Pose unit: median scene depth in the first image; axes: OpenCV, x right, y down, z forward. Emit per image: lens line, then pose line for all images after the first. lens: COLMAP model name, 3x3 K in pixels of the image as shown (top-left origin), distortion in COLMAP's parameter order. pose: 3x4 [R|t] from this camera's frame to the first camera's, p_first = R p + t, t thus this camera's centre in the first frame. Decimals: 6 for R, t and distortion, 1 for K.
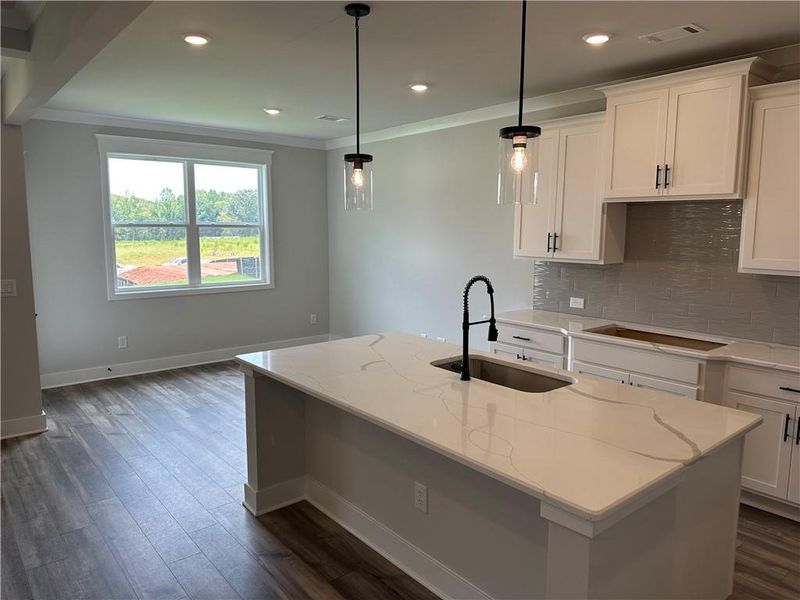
lens RADIAL K [[567.9, 0, 379.9], [0, 567.9, 287.7], [0, 0, 1]] dist [0.047677, -0.100873]
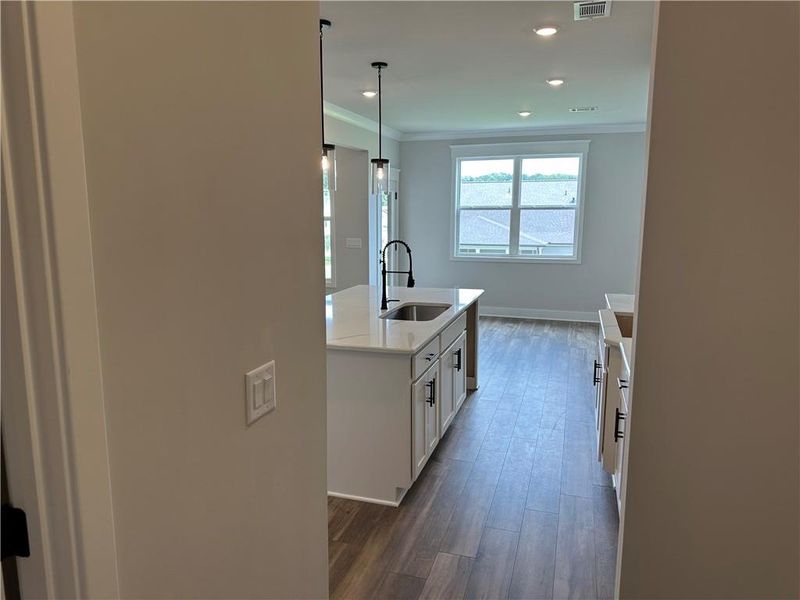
lens RADIAL K [[547.7, 0, 400.0], [0, 547.7, 300.0], [0, 0, 1]] dist [0.000098, 0.000005]
pose [[0.559124, 0.126365, -0.819398, 1.079730], [-0.083269, 0.991878, 0.096145, -0.002445], [0.824892, 0.014473, 0.565105, 0.186673]]
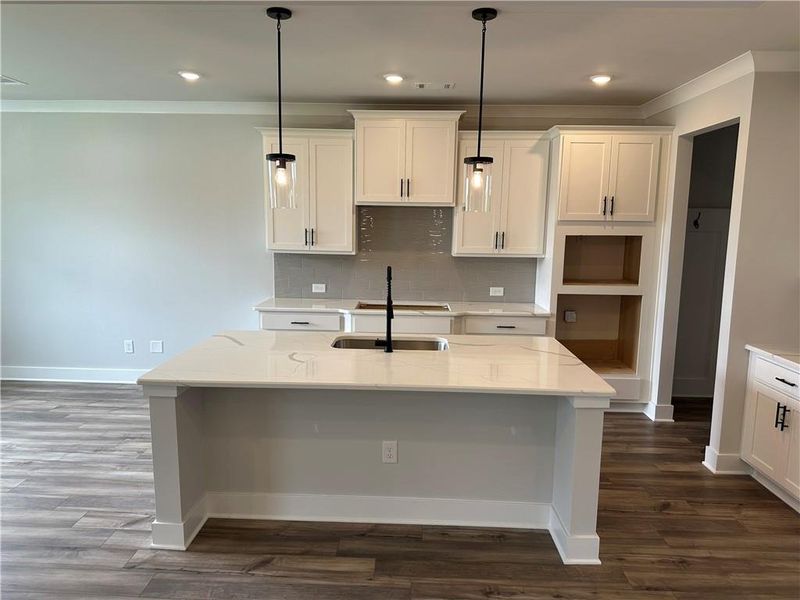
lens RADIAL K [[571.2, 0, 400.0], [0, 571.2, 300.0], [0, 0, 1]] dist [-0.002014, -0.001753]
pose [[0.632351, -0.096411, 0.768659, -0.618630], [0.067402, 0.995310, 0.069390, -0.026556], [-0.771744, 0.007930, 0.635883, 0.164755]]
